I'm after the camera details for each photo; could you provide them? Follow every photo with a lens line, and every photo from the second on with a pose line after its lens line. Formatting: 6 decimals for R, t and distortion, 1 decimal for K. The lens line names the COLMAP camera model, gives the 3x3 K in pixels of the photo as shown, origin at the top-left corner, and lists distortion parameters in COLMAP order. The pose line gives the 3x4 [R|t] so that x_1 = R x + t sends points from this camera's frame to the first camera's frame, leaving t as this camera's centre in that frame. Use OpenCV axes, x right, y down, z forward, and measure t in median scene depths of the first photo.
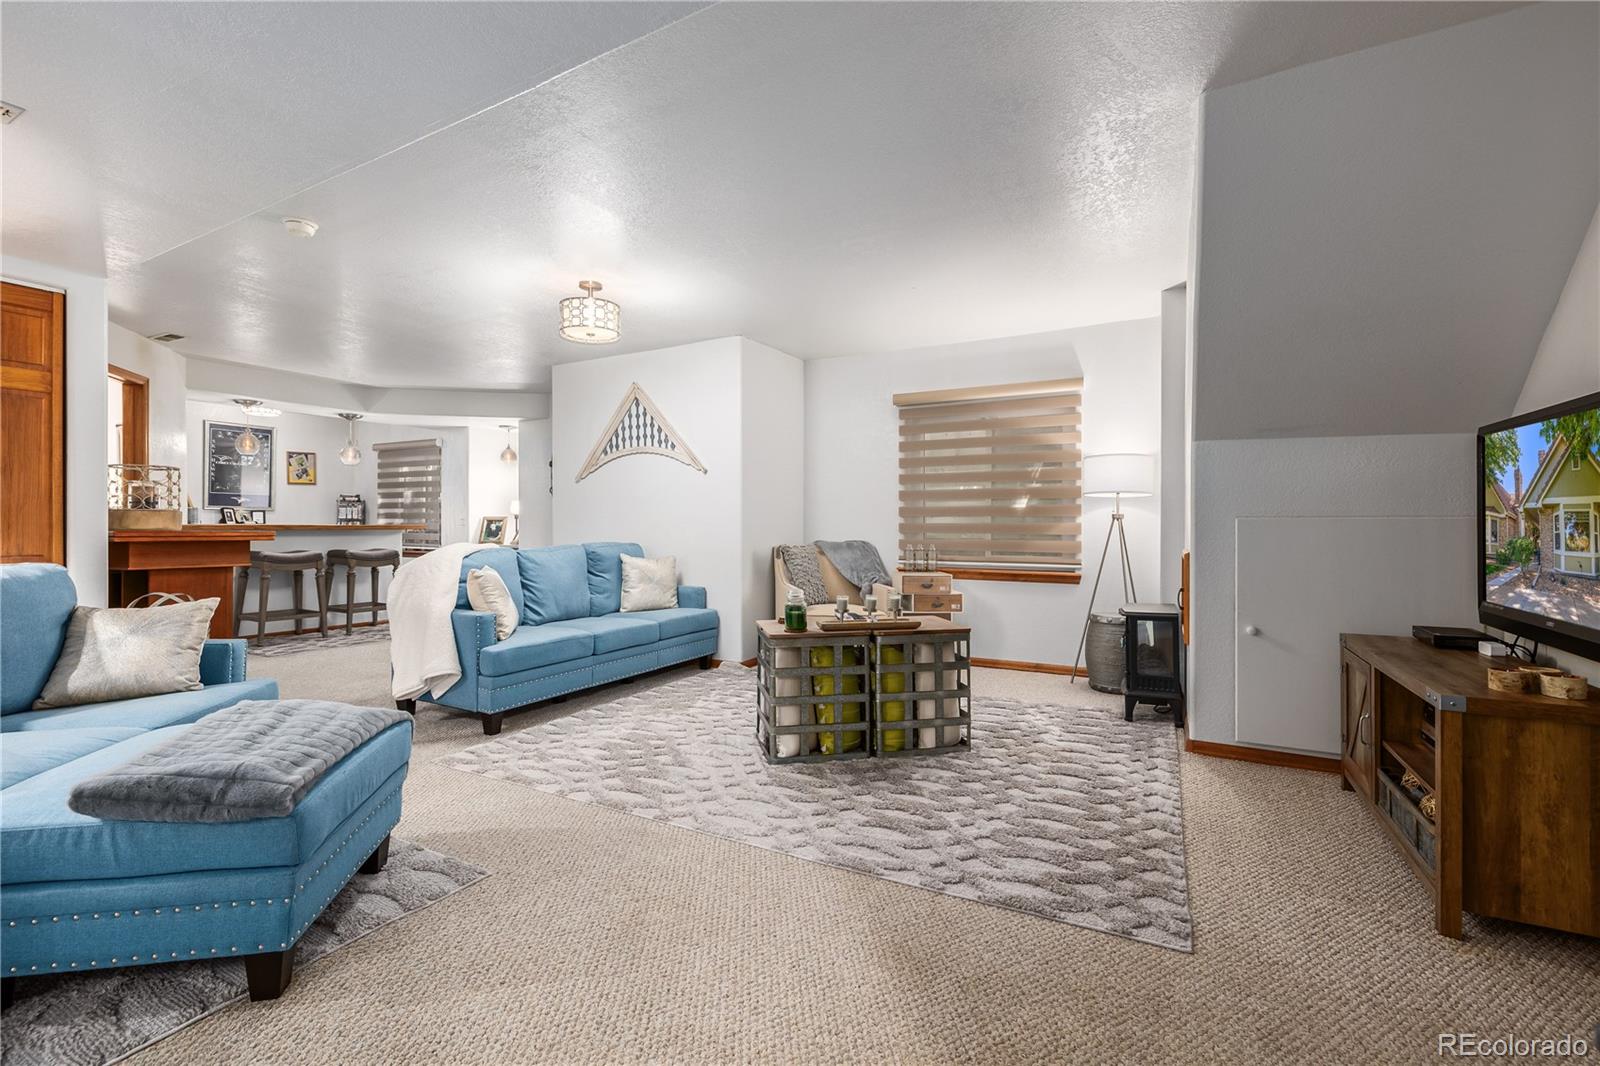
lens RADIAL K [[692.5, 0, 803.1], [0, 692.5, 527.1], [0, 0, 1]] dist [0.001647, 0.000354]
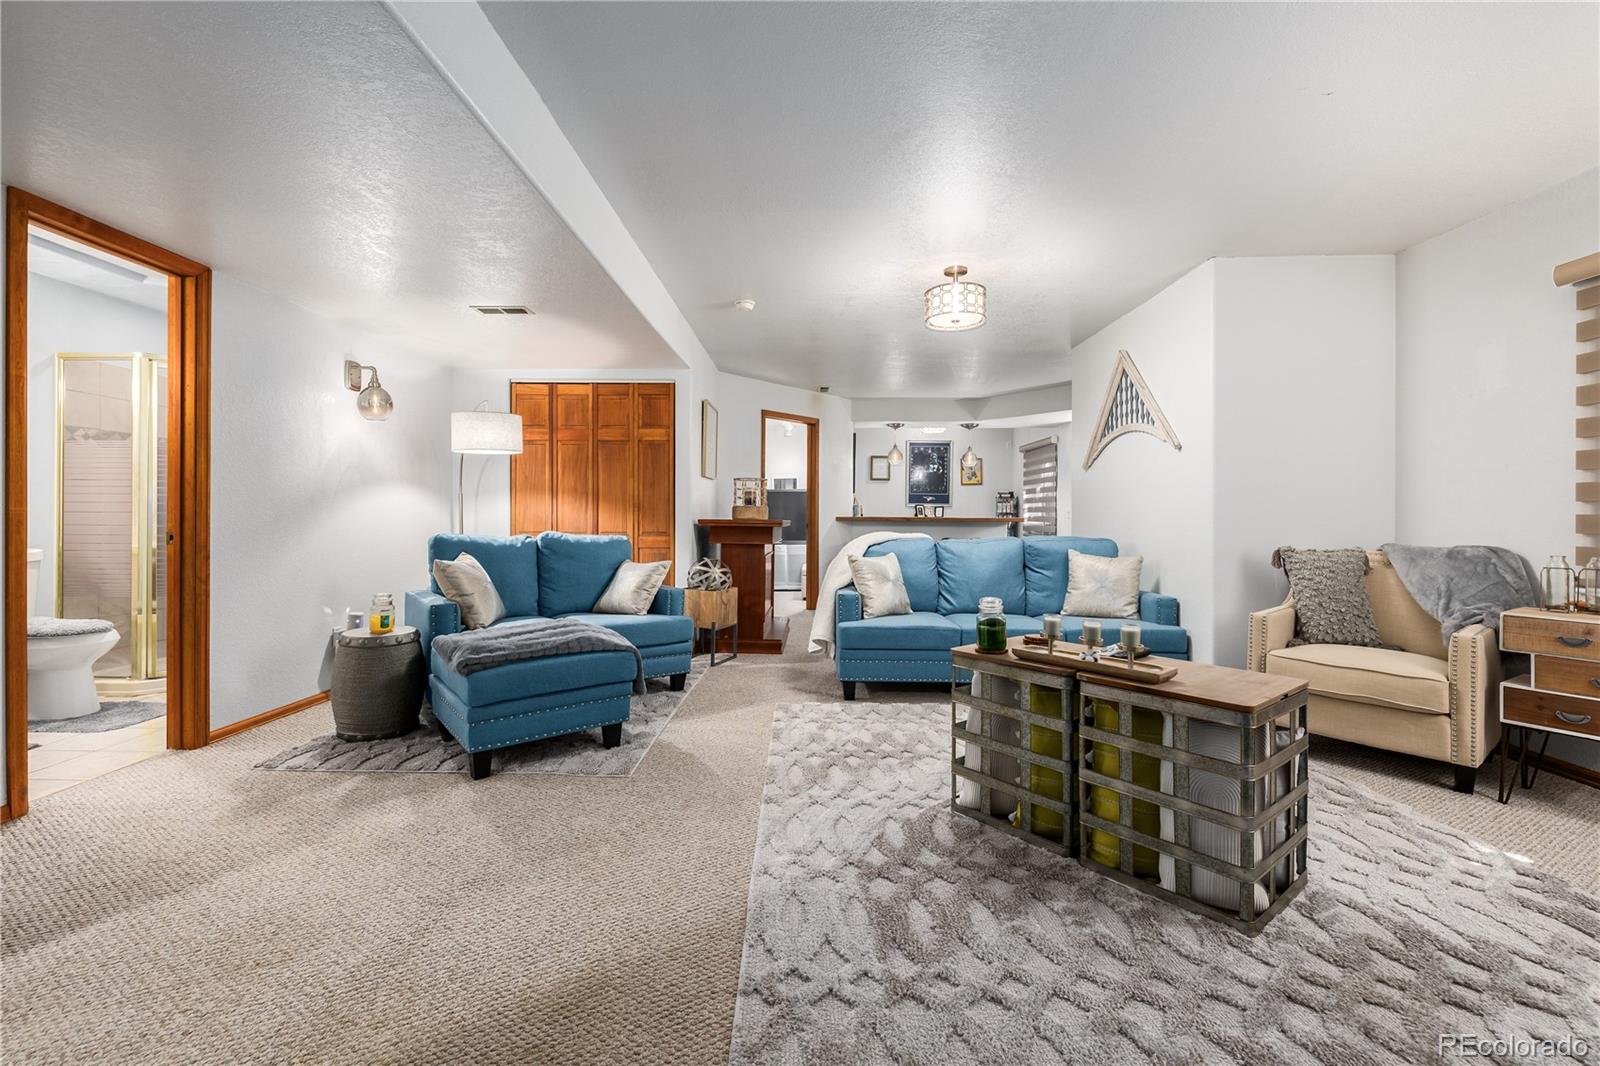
lens RADIAL K [[692.5, 0, 795.1], [0, 692.5, 512.4], [0, 0, 1]] dist [0.001647, 0.000354]
pose [[0.454335, -0.005200, -0.890816, 0.461747], [-0.008471, 0.999913, -0.010157, 0.003914], [0.890791, 0.012161, 0.454251, 0.359560]]
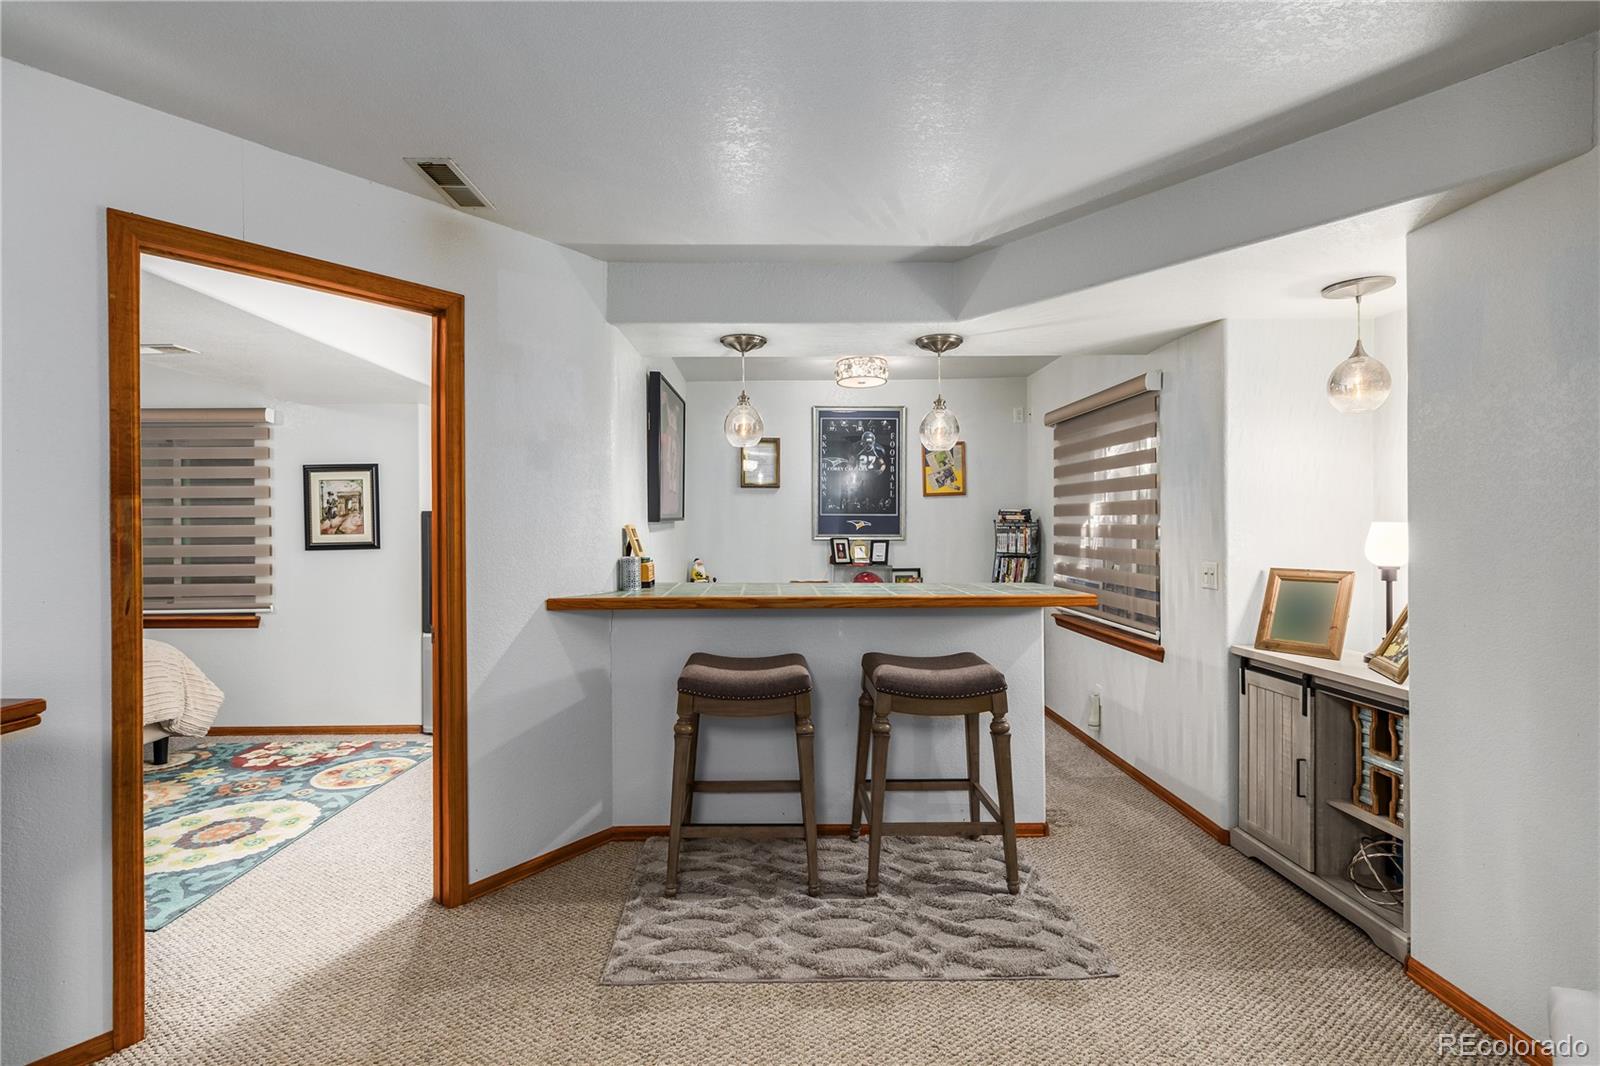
lens RADIAL K [[692.5, 0, 792.6], [0, 692.5, 526.5], [0, 0, 1]] dist [0.001647, 0.000354]
pose [[0.484475, -0.001974, -0.874803, -0.547219], [0.001485, 0.999998, -0.001433, -0.071446], [0.874804, -0.000605, 0.484477, 1.244707]]
